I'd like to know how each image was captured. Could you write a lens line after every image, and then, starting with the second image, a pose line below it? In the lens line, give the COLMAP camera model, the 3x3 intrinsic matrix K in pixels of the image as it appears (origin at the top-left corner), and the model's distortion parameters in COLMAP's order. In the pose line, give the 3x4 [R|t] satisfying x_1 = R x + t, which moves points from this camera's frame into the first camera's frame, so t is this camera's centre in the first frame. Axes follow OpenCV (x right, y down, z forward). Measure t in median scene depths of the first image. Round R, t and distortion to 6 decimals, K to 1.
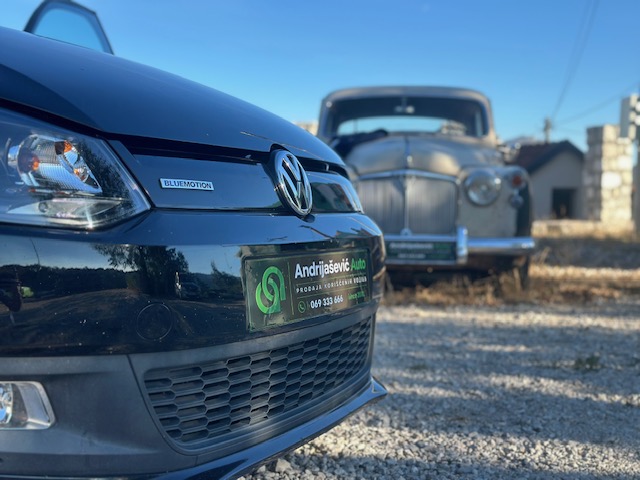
lens RADIAL K [[885.8, 0, 322.4], [0, 885.8, 241.9], [0, 0, 1]] dist [0.181043, -0.446641]
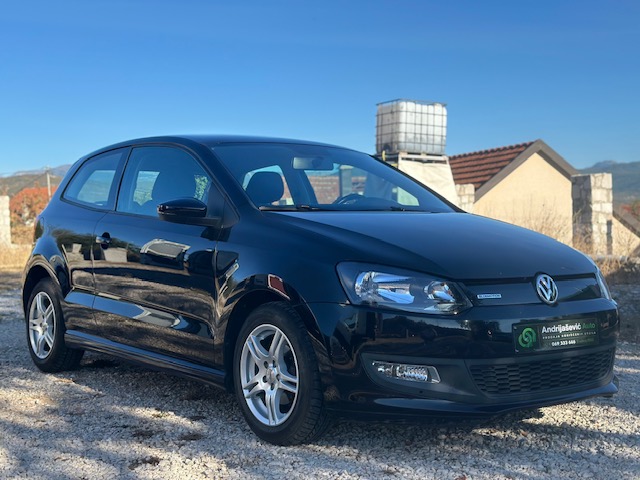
lens RADIAL K [[885.8, 0, 322.4], [0, 885.8, 241.9], [0, 0, 1]] dist [0.181043, -0.446641]
pose [[0.876967, -0.020138, -0.480129, 0.687880], [0.005660, 0.999485, -0.031582, -0.145947], [0.480518, 0.024979, 0.876629, -1.557287]]
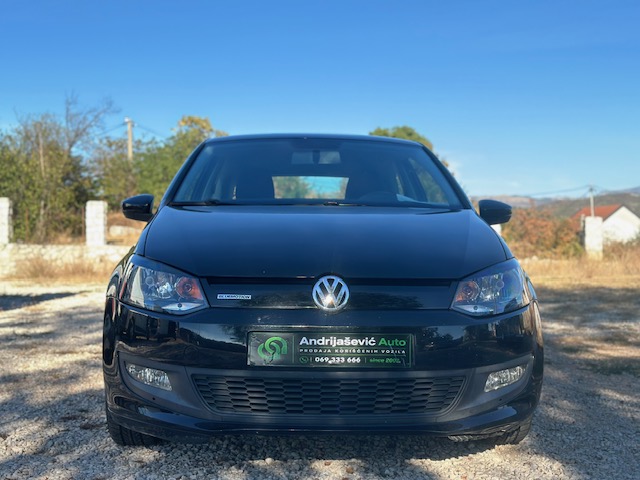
lens RADIAL K [[885.8, 0, 322.4], [0, 885.8, 241.9], [0, 0, 1]] dist [0.181043, -0.446641]
pose [[0.437615, -0.030571, -0.898643, 1.995804], [-0.034487, 0.998116, -0.050750, -0.097988], [0.898501, 0.053200, 0.435736, 0.212340]]
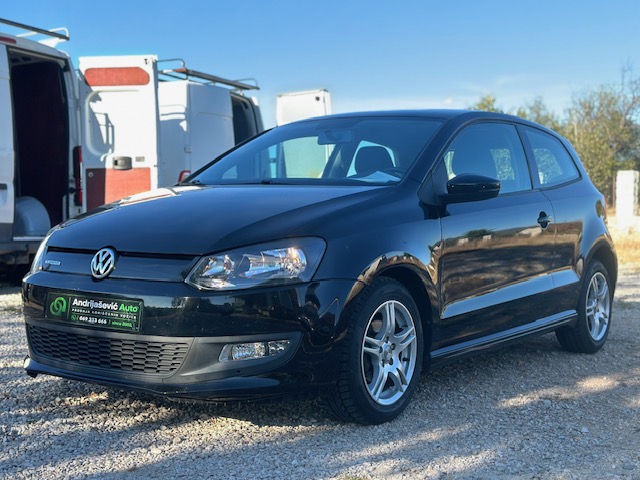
lens RADIAL K [[885.5, 0, 320.0], [0, 885.5, 249.3], [0, 0, 1]] dist [0.076681, 0.079591]
pose [[-0.193501, 0.011143, -0.981037, 2.426561], [-0.062479, 0.997766, 0.023656, -0.226320], [0.979109, 0.065871, -0.192373, 2.365719]]
